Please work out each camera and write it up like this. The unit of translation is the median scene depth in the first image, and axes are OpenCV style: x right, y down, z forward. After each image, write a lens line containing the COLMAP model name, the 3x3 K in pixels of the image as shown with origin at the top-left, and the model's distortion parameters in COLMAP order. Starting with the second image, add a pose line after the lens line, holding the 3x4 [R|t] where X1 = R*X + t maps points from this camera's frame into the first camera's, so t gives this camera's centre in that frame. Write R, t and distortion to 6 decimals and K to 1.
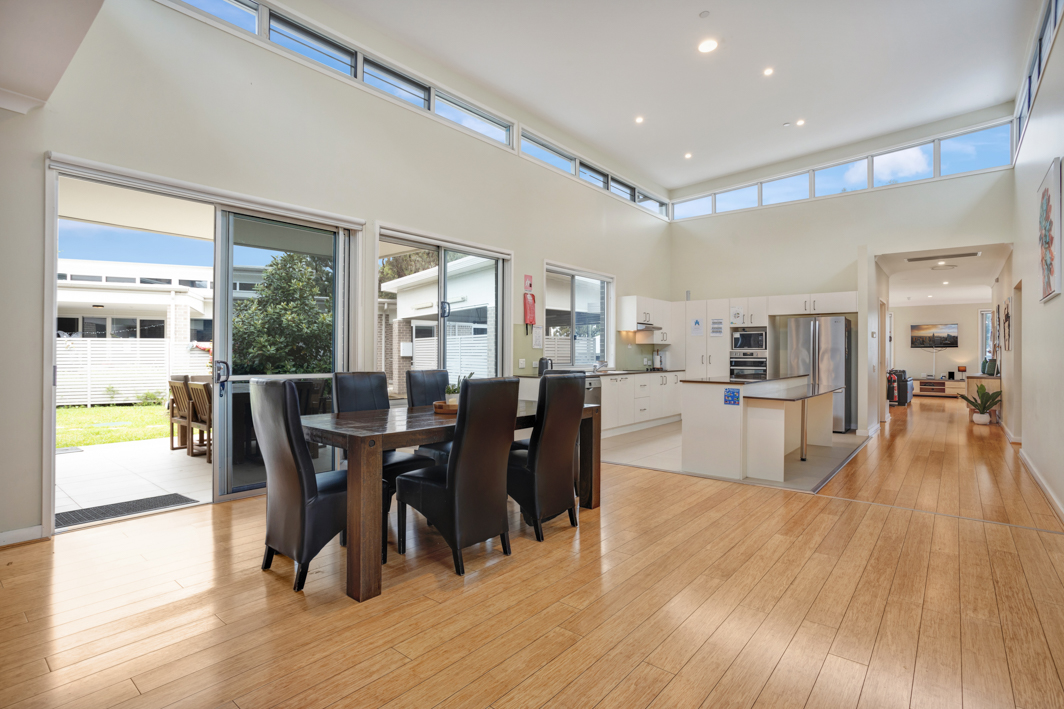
lens RADIAL K [[526.6, 0, 532.0], [0, 526.6, 354.5], [0, 0, 1]] dist [-0.016313, 0.000116]
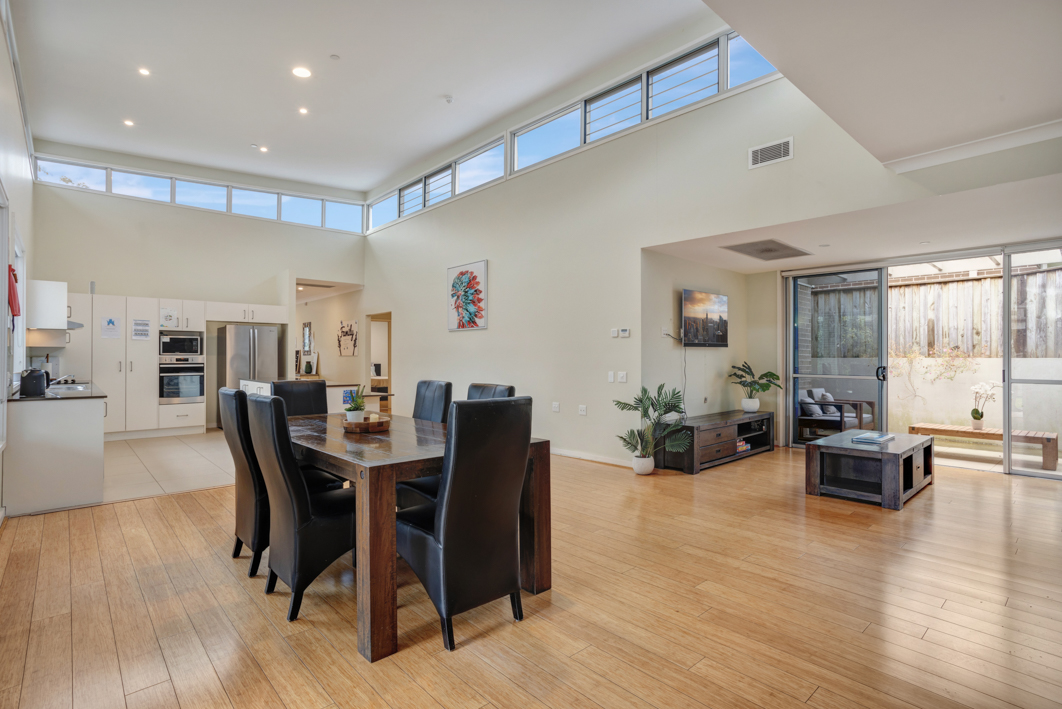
lens RADIAL K [[514.2, 0, 531.0], [0, 514.2, 354.5], [0, 0, 1]] dist [-0.061404, 0.033141]
pose [[0.139860, 0.001660, 0.990170, -0.381254], [0.005503, 0.999982, -0.002454, -0.004358], [-0.990156, 0.005793, 0.139848, 0.243370]]
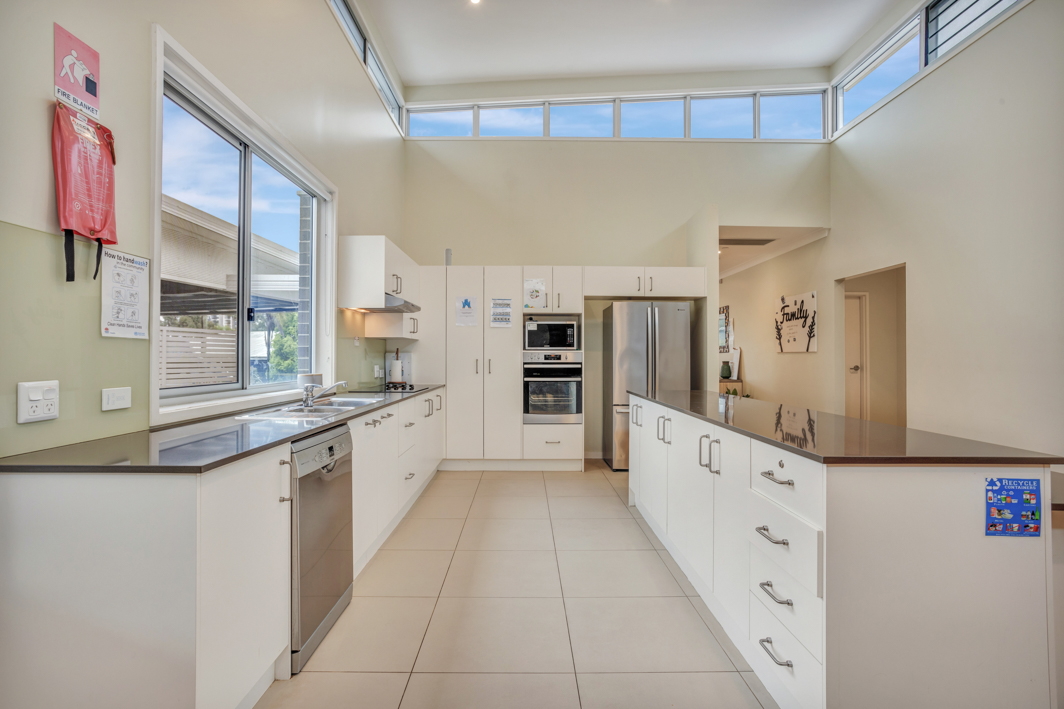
lens RADIAL K [[515.2, 0, 532.0], [0, 515.2, 354.5], [0, 0, 1]] dist [-0.061404, 0.033141]
pose [[0.770074, 0.002219, 0.637951, 0.005568], [0.002021, 0.999980, -0.005918, -0.000443], [-0.637952, 0.005847, 0.770054, 0.527696]]
